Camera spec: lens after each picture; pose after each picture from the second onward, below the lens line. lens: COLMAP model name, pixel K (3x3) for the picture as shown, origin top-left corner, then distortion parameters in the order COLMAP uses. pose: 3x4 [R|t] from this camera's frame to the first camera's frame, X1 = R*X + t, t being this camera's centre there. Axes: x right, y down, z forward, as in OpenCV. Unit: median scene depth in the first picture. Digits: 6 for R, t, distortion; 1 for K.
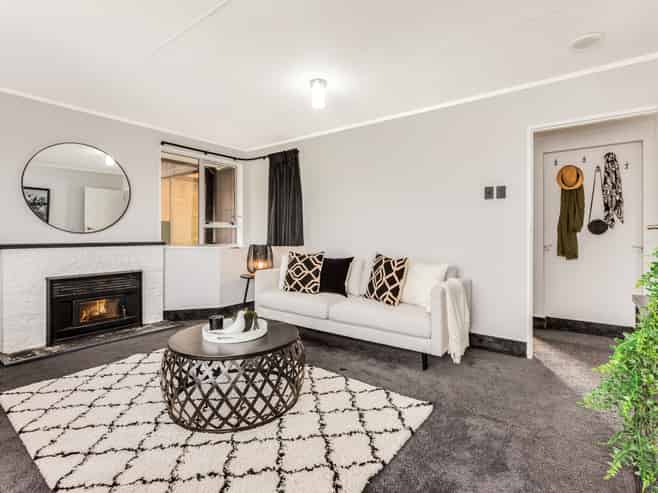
lens RADIAL K [[326.7, 0, 328.9], [0, 326.7, 236.6], [0, 0, 1]] dist [0.000274, 0.000133]
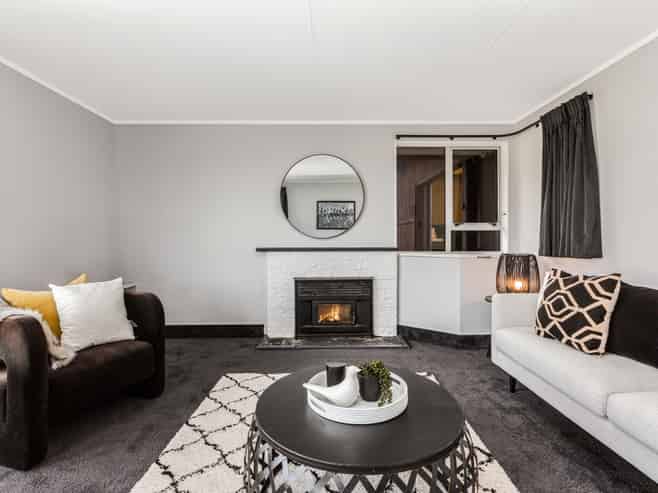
lens RADIAL K [[333.5, 0, 329.8], [0, 333.5, 239.9], [0, 0, 1]] dist [-0.001675, 0.000447]
pose [[0.613844, -0.001924, -0.789425, 0.114022], [0.000274, 0.999997, -0.002225, -0.003474], [0.789427, 0.001150, 0.613843, 0.344447]]
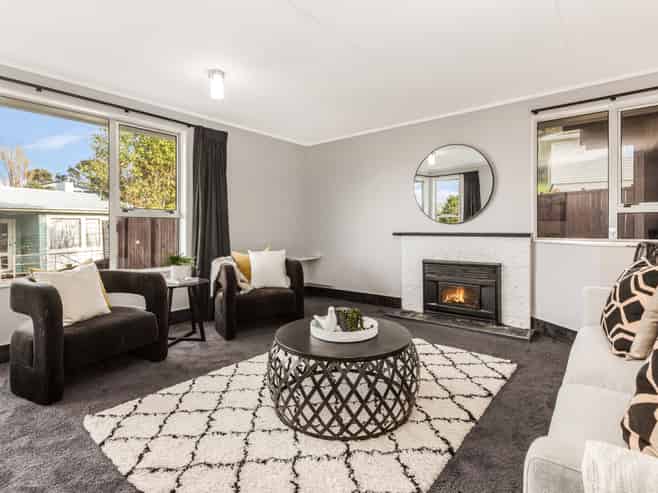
lens RADIAL K [[337.9, 0, 328.4], [0, 337.9, 227.0], [0, 0, 1]] dist [-0.002426, -0.000038]
pose [[-0.035052, -0.001423, -0.999384, 0.412756], [0.001725, 0.999997, -0.001484, 0.000815], [0.999384, -0.001776, -0.035049, 0.605681]]
